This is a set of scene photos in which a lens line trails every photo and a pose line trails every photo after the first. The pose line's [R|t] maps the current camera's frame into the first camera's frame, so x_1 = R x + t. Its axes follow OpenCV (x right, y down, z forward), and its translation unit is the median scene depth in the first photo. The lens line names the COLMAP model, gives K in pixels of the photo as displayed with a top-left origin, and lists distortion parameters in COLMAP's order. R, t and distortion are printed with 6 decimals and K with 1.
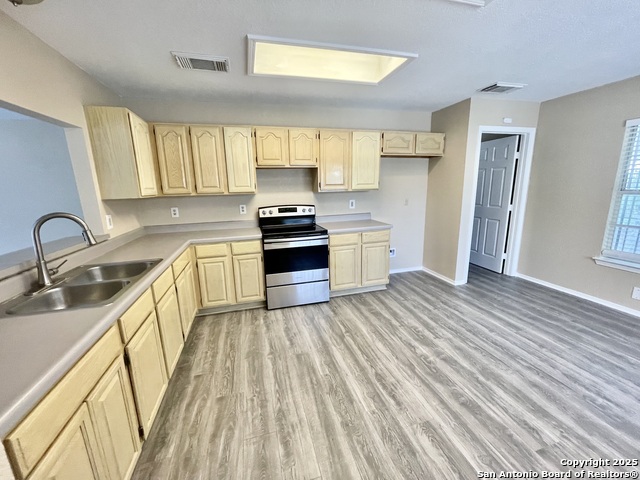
lens RADIAL K [[258.6, 0, 317.4], [0, 258.6, 239.8], [0, 0, 1]] dist [0.000238, 0.000156]
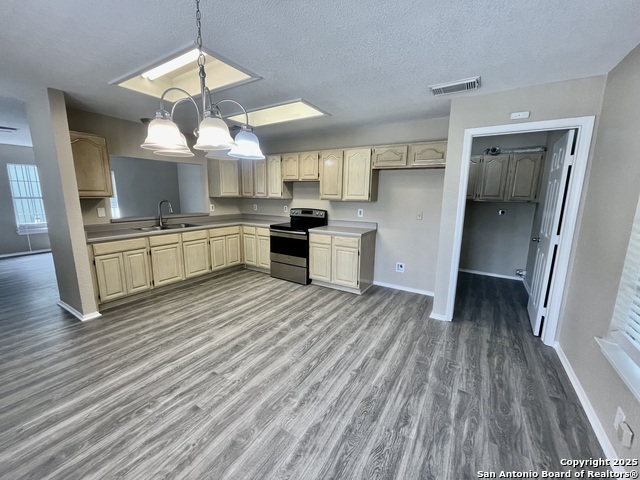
lens RADIAL K [[258.6, 0, 316.6], [0, 258.6, 239.5], [0, 0, 1]] dist [0.000238, 0.000156]
pose [[0.672416, 0.162129, -0.722199, 1.099061], [-0.183216, 0.981809, 0.049823, -0.062706], [0.717139, 0.098817, 0.689889, 0.155038]]
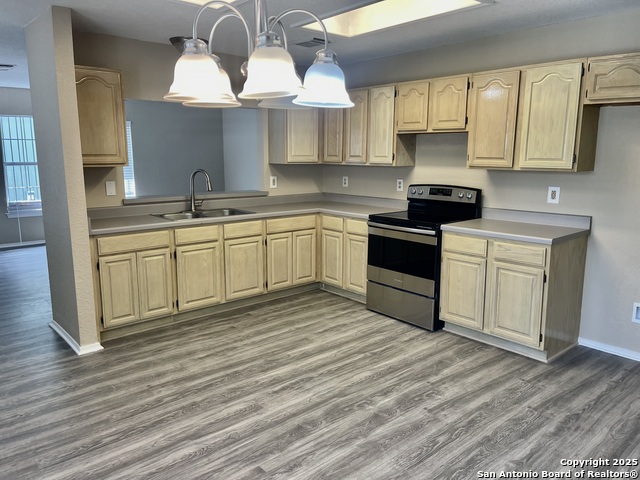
lens RADIAL K [[484.9, 0, 317.9], [0, 484.9, 234.2], [0, 0, 1]] dist [0.083795, -0.101692]
pose [[0.428379, 0.176713, -0.886151, 1.129261], [-0.201767, 0.974636, 0.096820, -0.078184], [0.880784, 0.137320, 0.453169, 0.152811]]
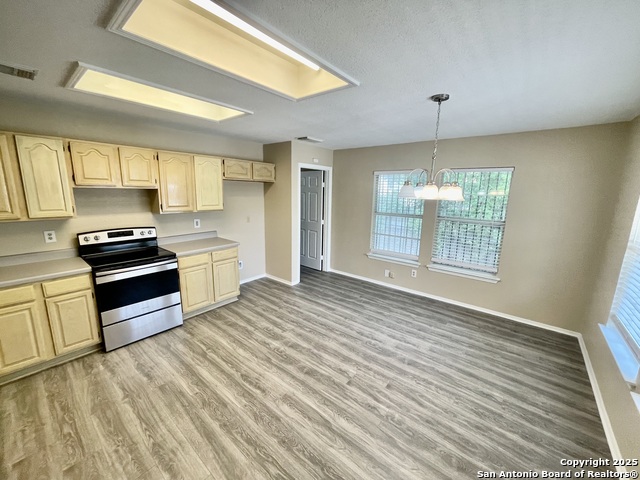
lens RADIAL K [[258.6, 0, 316.8], [0, 258.6, 240.2], [0, 0, 1]] dist [0.000238, 0.000156]
pose [[0.817803, -0.070765, 0.571131, -0.088393], [0.080014, 0.996754, 0.008927, -0.058371], [-0.569909, 0.038398, 0.820810, -0.135401]]
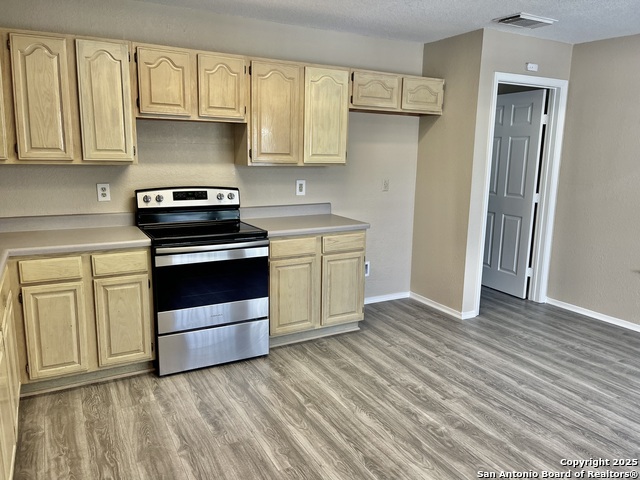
lens RADIAL K [[484.9, 0, 319.0], [0, 484.9, 240.2], [0, 0, 1]] dist [0.083795, -0.101692]
pose [[0.971003, -0.002711, 0.239054, -0.118555], [0.008215, 0.999724, -0.022029, 0.008247], [-0.238928, 0.023354, 0.970756, -0.103564]]
